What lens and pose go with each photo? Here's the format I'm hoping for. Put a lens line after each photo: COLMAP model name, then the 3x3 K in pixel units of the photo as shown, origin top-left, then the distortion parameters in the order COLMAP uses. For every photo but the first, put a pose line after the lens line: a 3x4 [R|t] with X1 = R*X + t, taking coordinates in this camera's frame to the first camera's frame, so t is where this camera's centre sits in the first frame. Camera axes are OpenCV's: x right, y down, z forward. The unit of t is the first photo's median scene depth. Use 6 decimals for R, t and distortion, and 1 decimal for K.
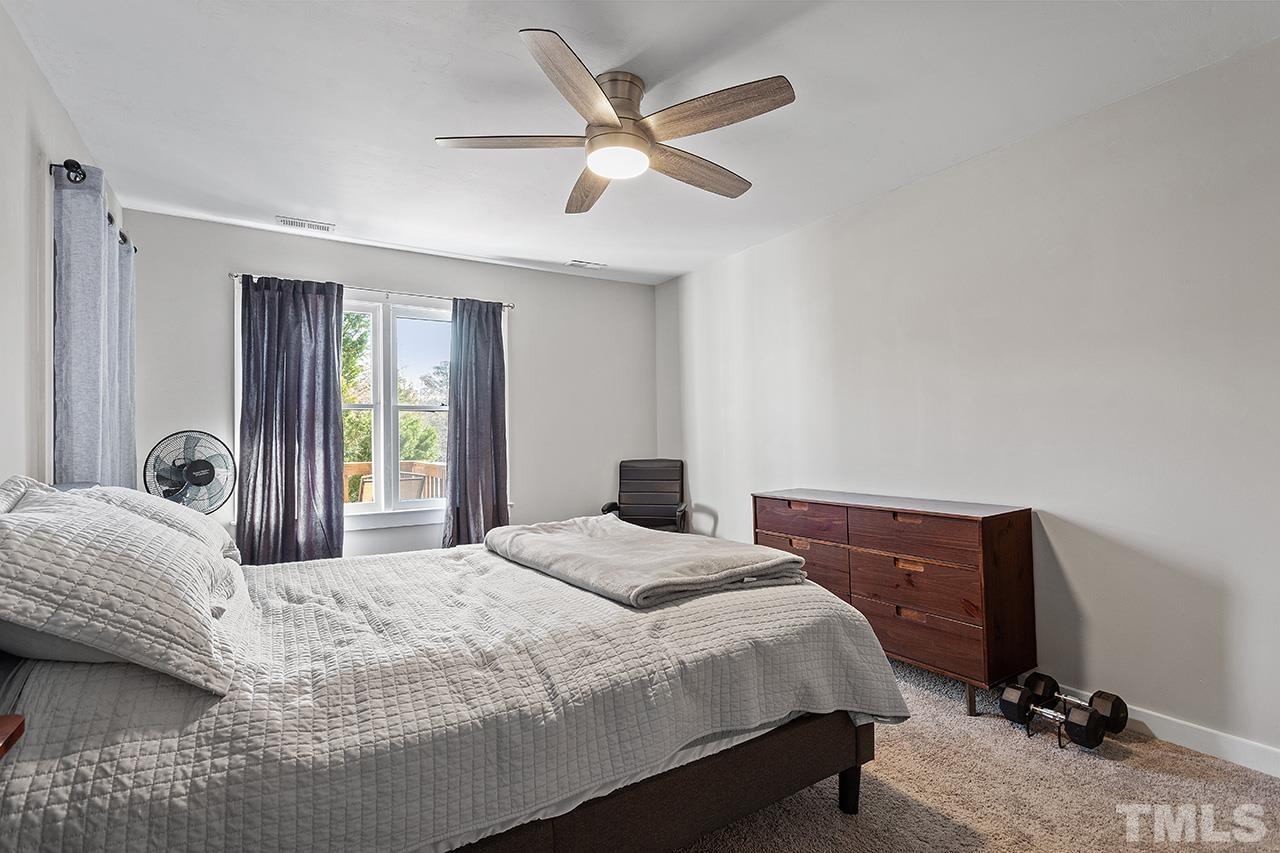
lens RADIAL K [[617.6, 0, 637.5], [0, 617.6, 436.1], [0, 0, 1]] dist [0.000602, 0.000120]
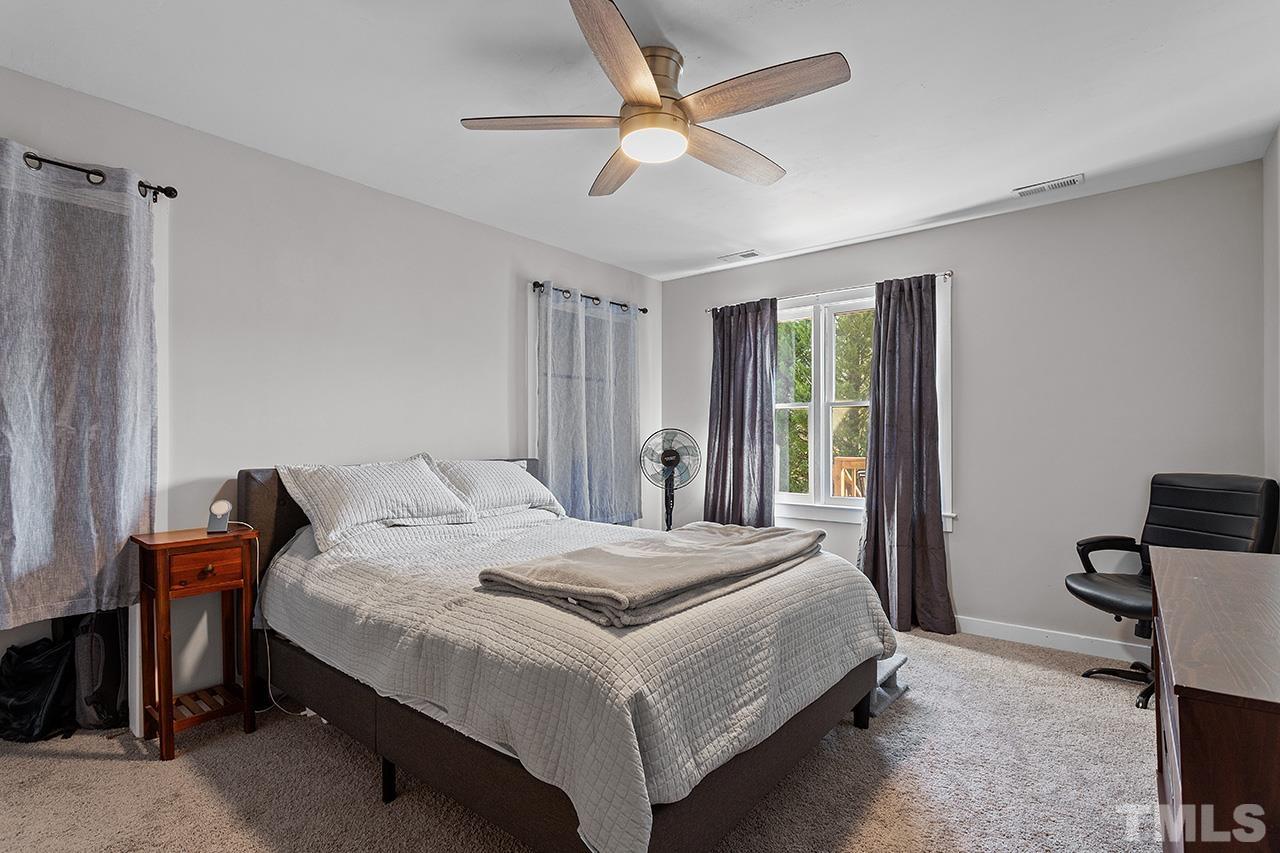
lens RADIAL K [[611.4, 0, 635.9], [0, 611.4, 453.9], [0, 0, 1]] dist [0.003163, 0.000398]
pose [[0.315232, 0.038877, -0.948218, 0.555136], [-0.000973, 0.999173, 0.040643, -0.007149], [0.949014, -0.011890, 0.315009, 0.438697]]
